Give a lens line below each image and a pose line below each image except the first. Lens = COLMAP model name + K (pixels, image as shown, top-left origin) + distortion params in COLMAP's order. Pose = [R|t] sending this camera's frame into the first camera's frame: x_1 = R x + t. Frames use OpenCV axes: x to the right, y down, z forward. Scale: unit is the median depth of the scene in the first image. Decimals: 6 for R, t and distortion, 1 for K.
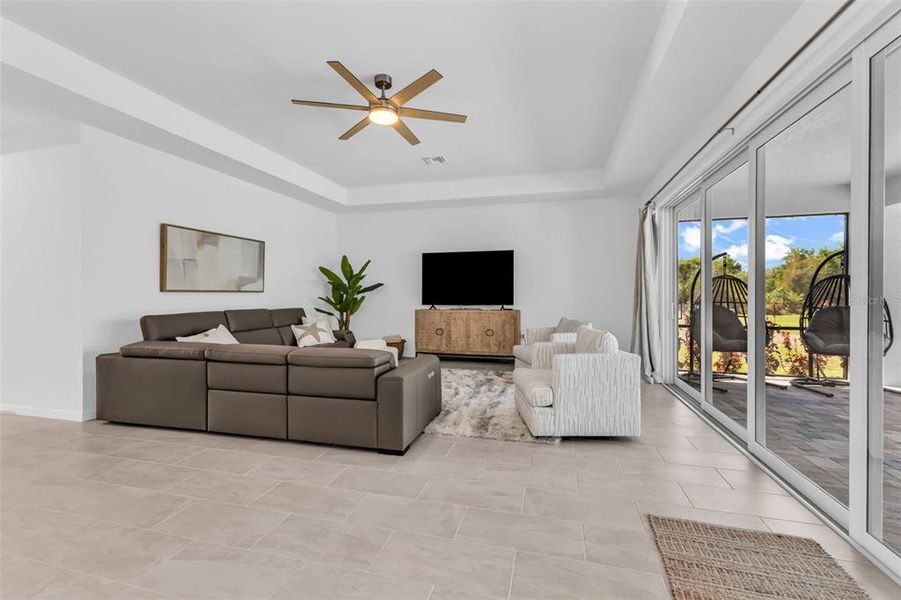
lens RADIAL K [[390.9, 0, 462.6], [0, 390.9, 295.9], [0, 0, 1]] dist [0.013049, -0.003096]
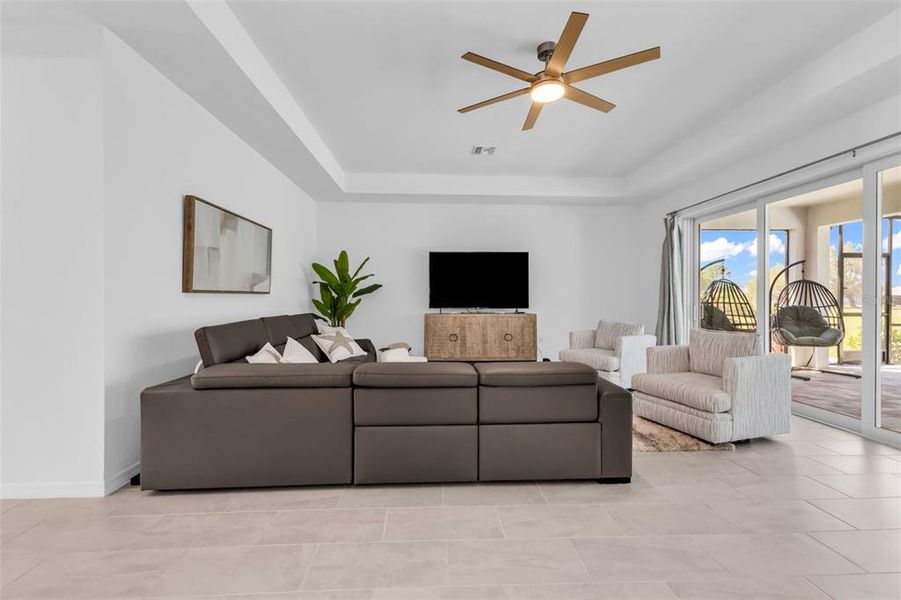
lens RADIAL K [[390.9, 0, 452.6], [0, 390.9, 298.3], [0, 0, 1]] dist [0.013049, -0.003096]
pose [[0.953308, 0.002163, 0.301992, -0.426839], [-0.002123, 0.999998, -0.000463, -0.000950], [-0.301992, -0.000200, 0.953310, 0.153621]]
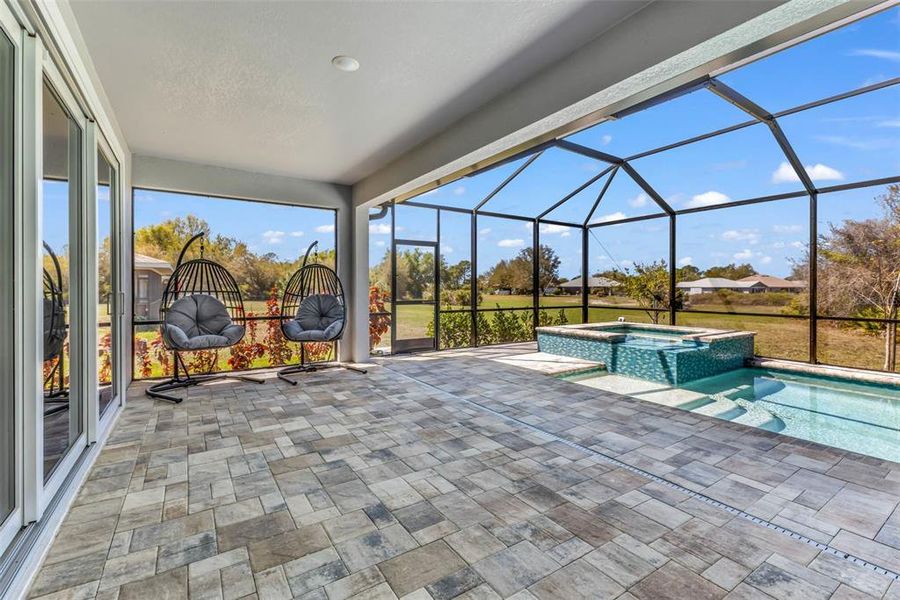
lens RADIAL K [[405.8, 0, 450.0], [0, 405.8, 285.3], [0, 0, 1]] dist [0.008783, 0.001211]
pose [[0.658987, 0.007207, 0.752120, 0.366253], [-0.000983, 0.999961, -0.008721, 0.010339], [-0.752153, 0.005008, 0.658969, 0.021423]]
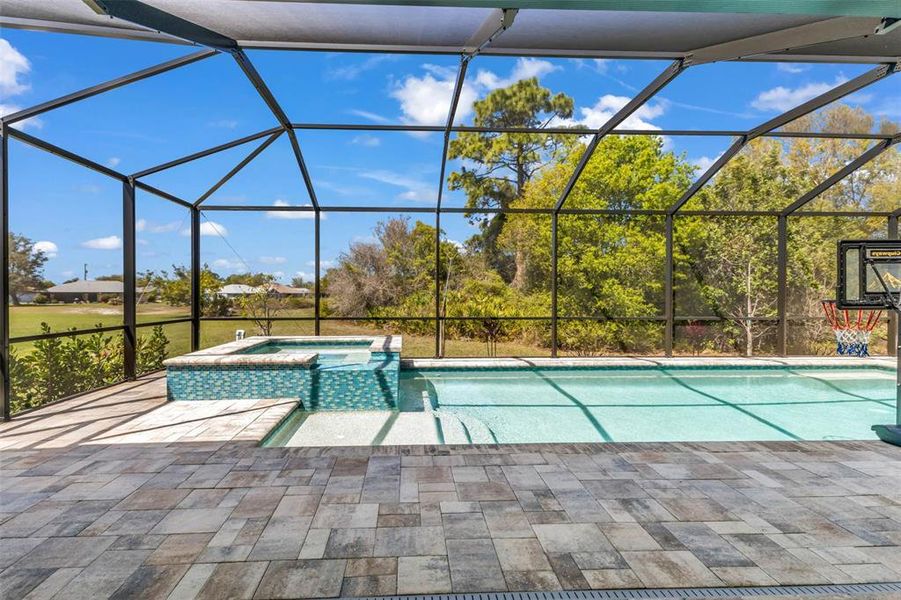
lens RADIAL K [[406.3, 0, 429.0], [0, 406.3, 294.1], [0, 0, 1]] dist [0.008783, 0.001211]
pose [[-0.308848, 0.001765, 0.951110, 0.669324], [0.003158, 0.999995, -0.000830, 0.011933], [-0.951106, 0.002748, -0.308852, 0.465409]]
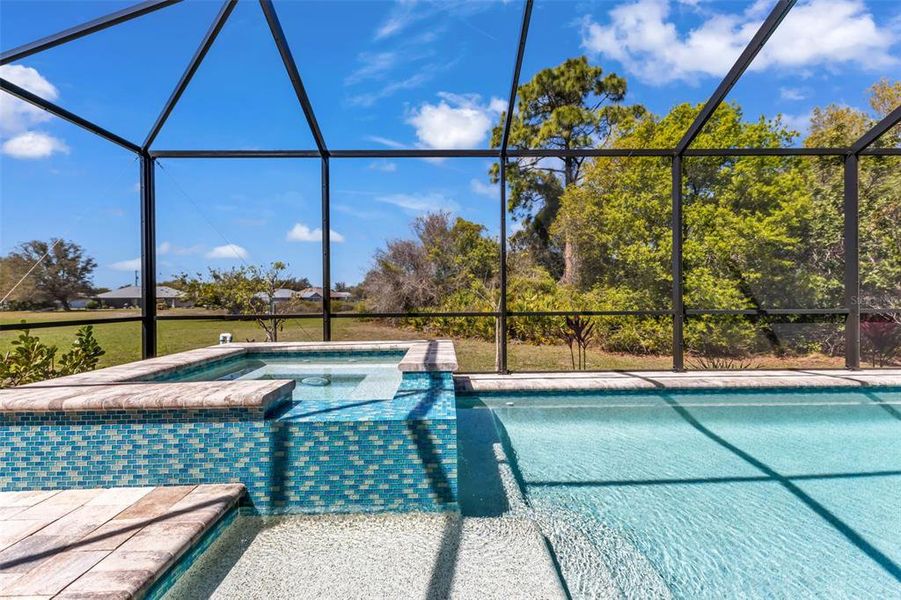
lens RADIAL K [[390.9, 0, 451.8], [0, 390.9, 297.5], [0, 0, 1]] dist [0.013049, -0.003096]
pose [[-0.272905, 0.004341, 0.962031, 1.141368], [0.013874, 0.999904, -0.000576, 0.054011], [-0.961941, 0.013190, -0.272939, 0.370474]]
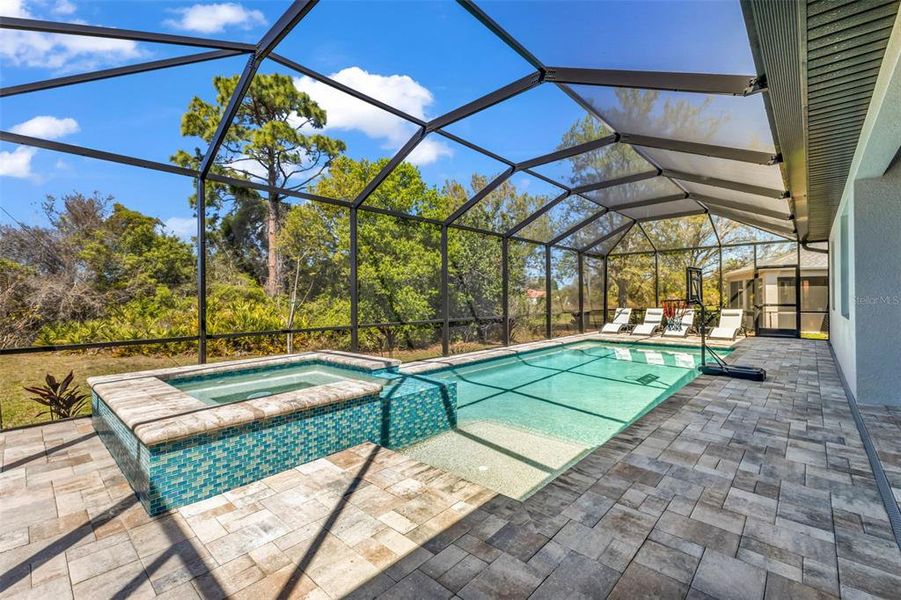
lens RADIAL K [[390.9, 0, 455.0], [0, 390.9, 297.4], [0, 0, 1]] dist [0.013049, -0.003096]
pose [[-0.890716, 0.012707, 0.454383, 1.161535], [0.013179, 0.999911, -0.002129, 0.010155], [-0.454370, 0.004092, -0.890804, 0.926339]]
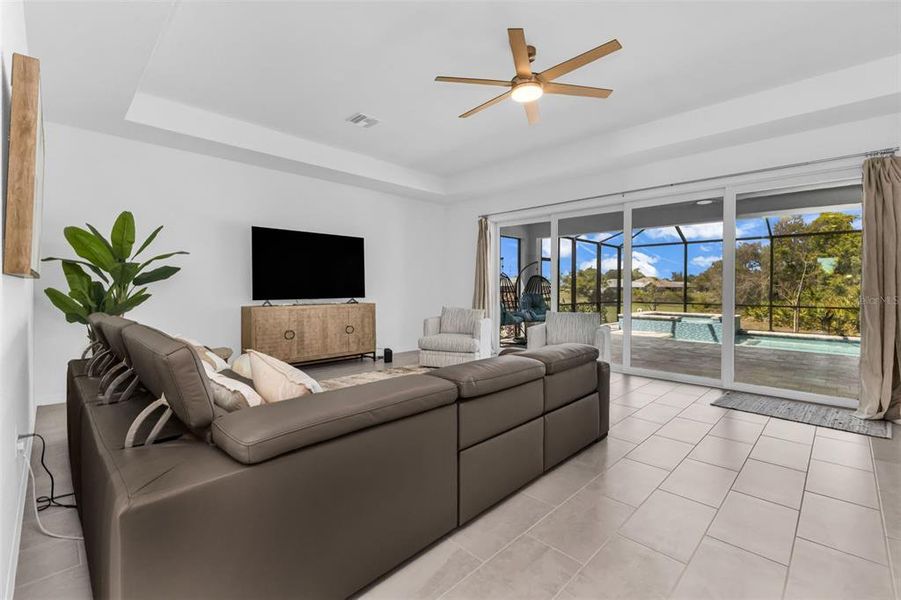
lens RADIAL K [[390.9, 0, 449.4], [0, 390.9, 287.9], [0, 0, 1]] dist [0.013049, -0.003096]
pose [[0.500774, 0.000297, 0.865578, -0.702796], [-0.001803, 0.999998, 0.000700, -0.000129], [-0.865576, -0.001911, 0.500773, 0.446646]]
